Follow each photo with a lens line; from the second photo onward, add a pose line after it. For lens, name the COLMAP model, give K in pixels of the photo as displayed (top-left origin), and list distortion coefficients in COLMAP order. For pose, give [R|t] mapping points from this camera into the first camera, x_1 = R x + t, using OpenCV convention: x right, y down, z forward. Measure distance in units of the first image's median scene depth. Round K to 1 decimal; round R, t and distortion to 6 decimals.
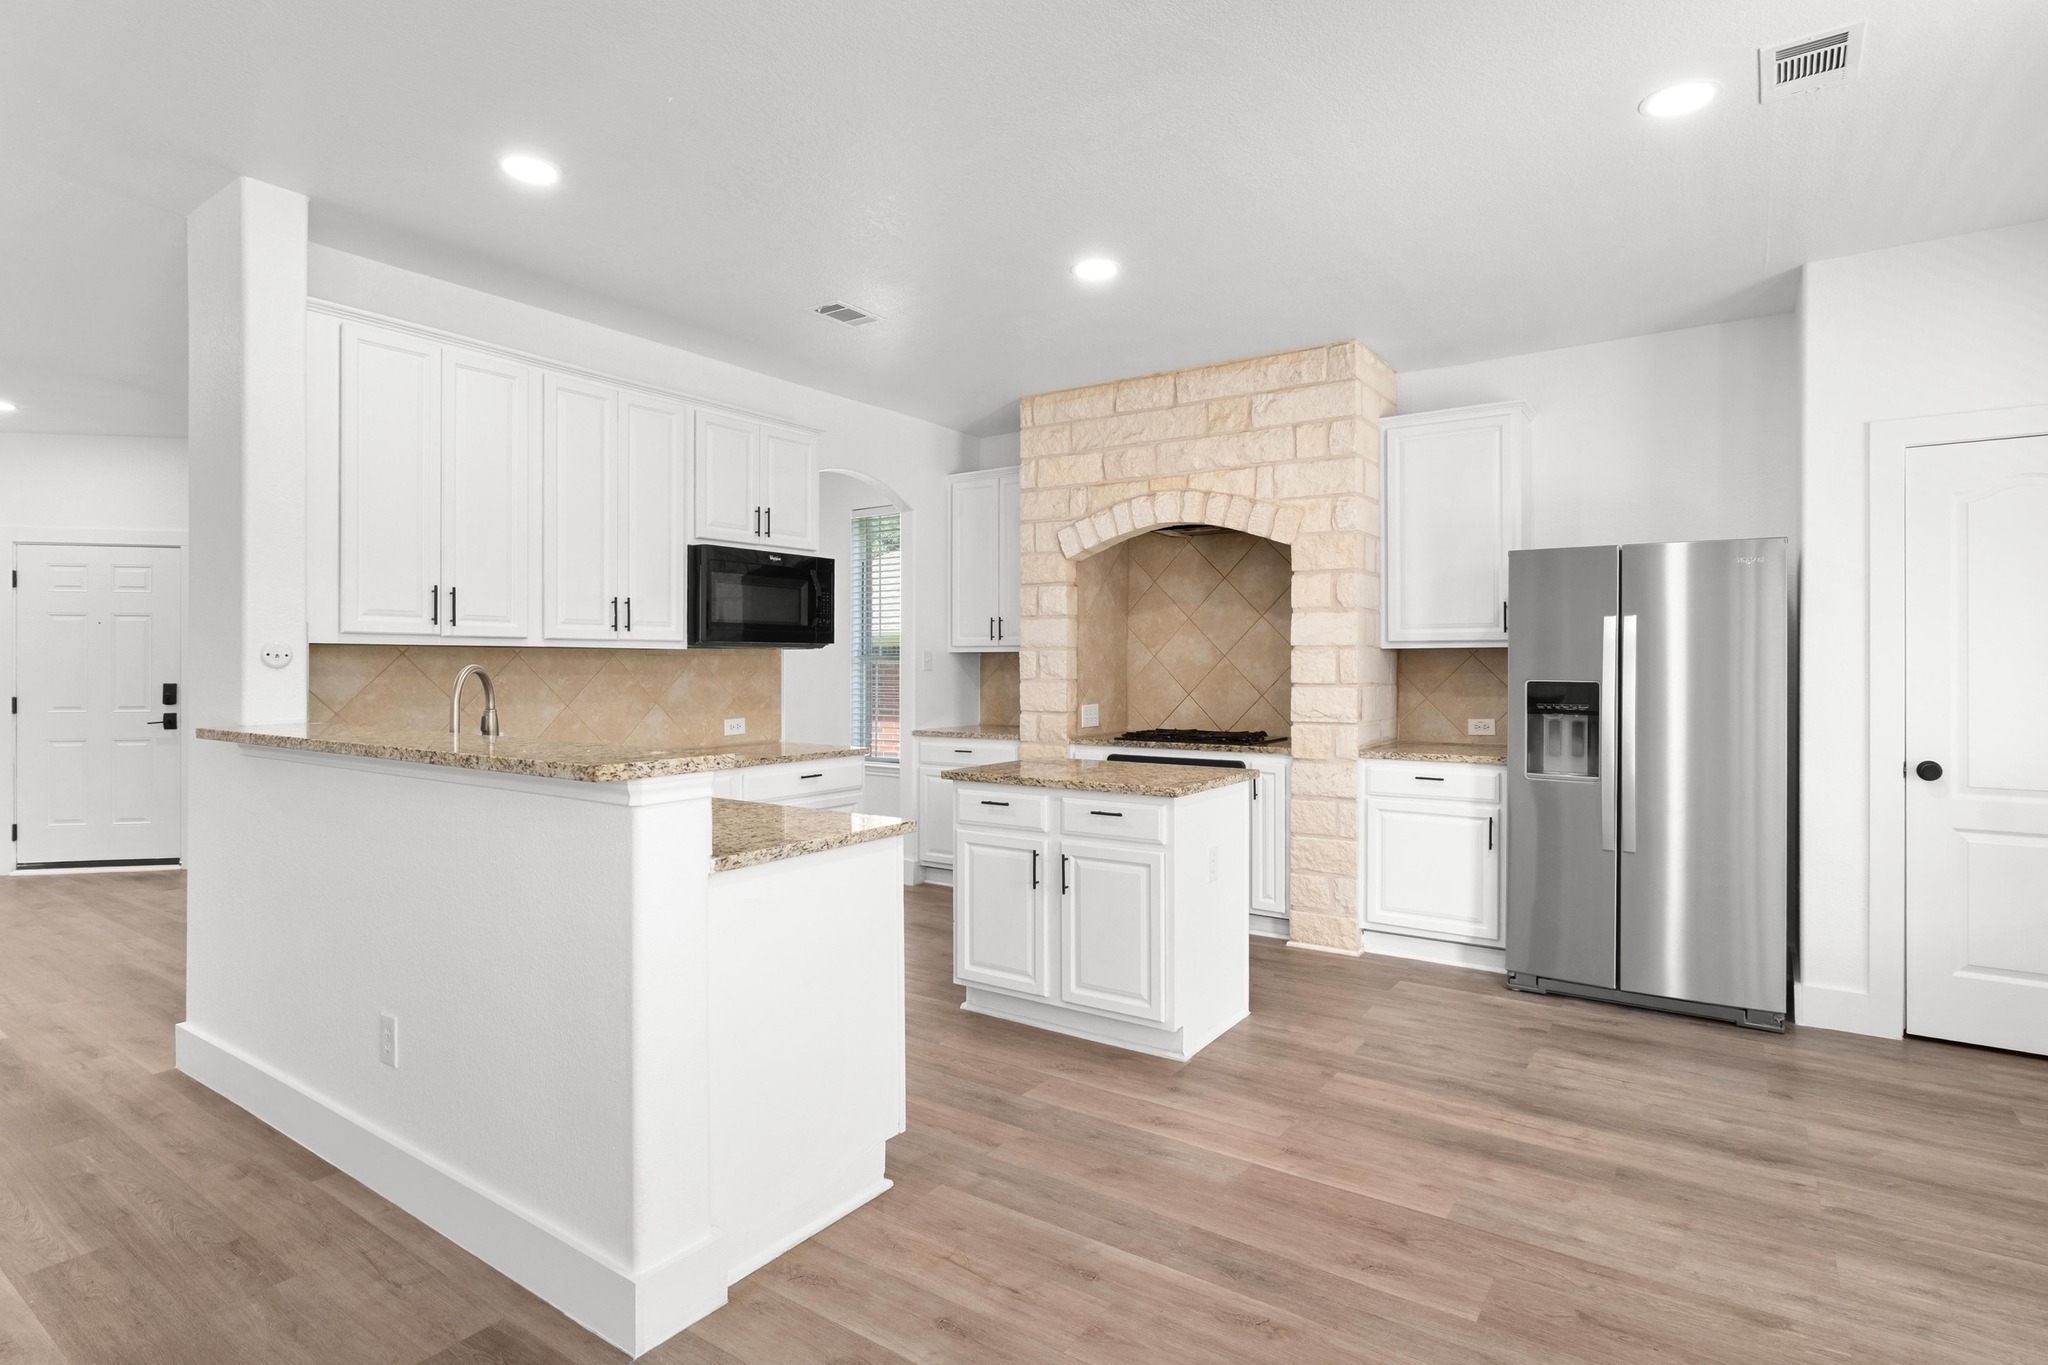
lens RADIAL K [[1048.8, 0, 1023.2], [0, 1048.8, 675.0], [0, 0, 1]] dist [-0.018282, 0.002545]
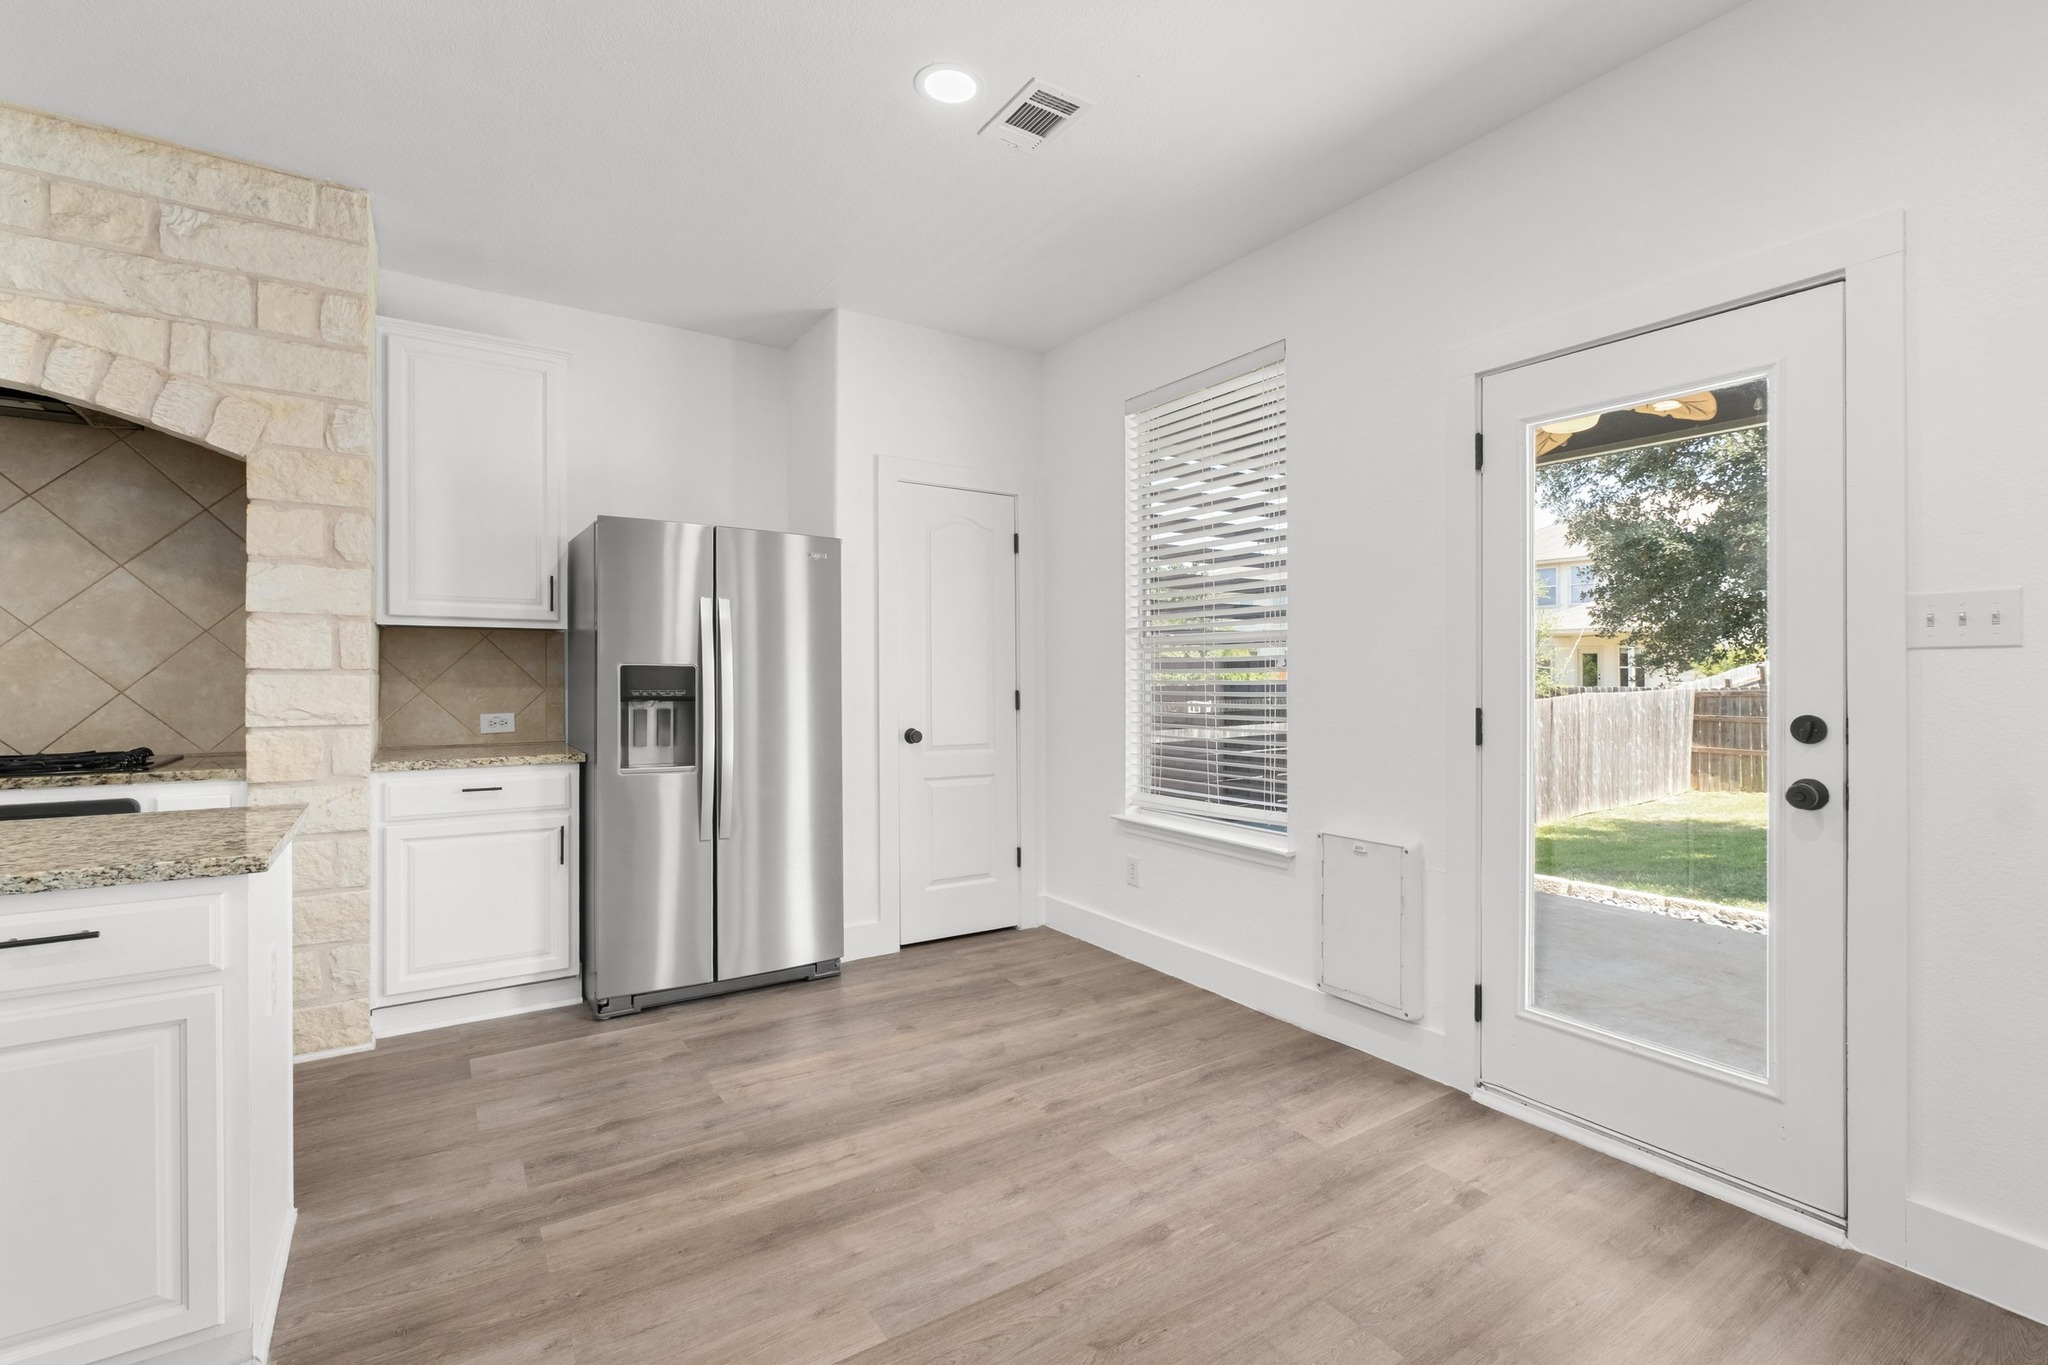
lens RADIAL K [[909.2, 0, 1025.0], [0, 909.2, 674.8], [0, 0, 1]] dist [-0.011104, 0.002545]
pose [[0.355787, 0.002668, 0.934563, -0.118483], [0.005893, 0.999970, -0.005098, 0.020956], [-0.934548, 0.007321, 0.355761, 0.421249]]
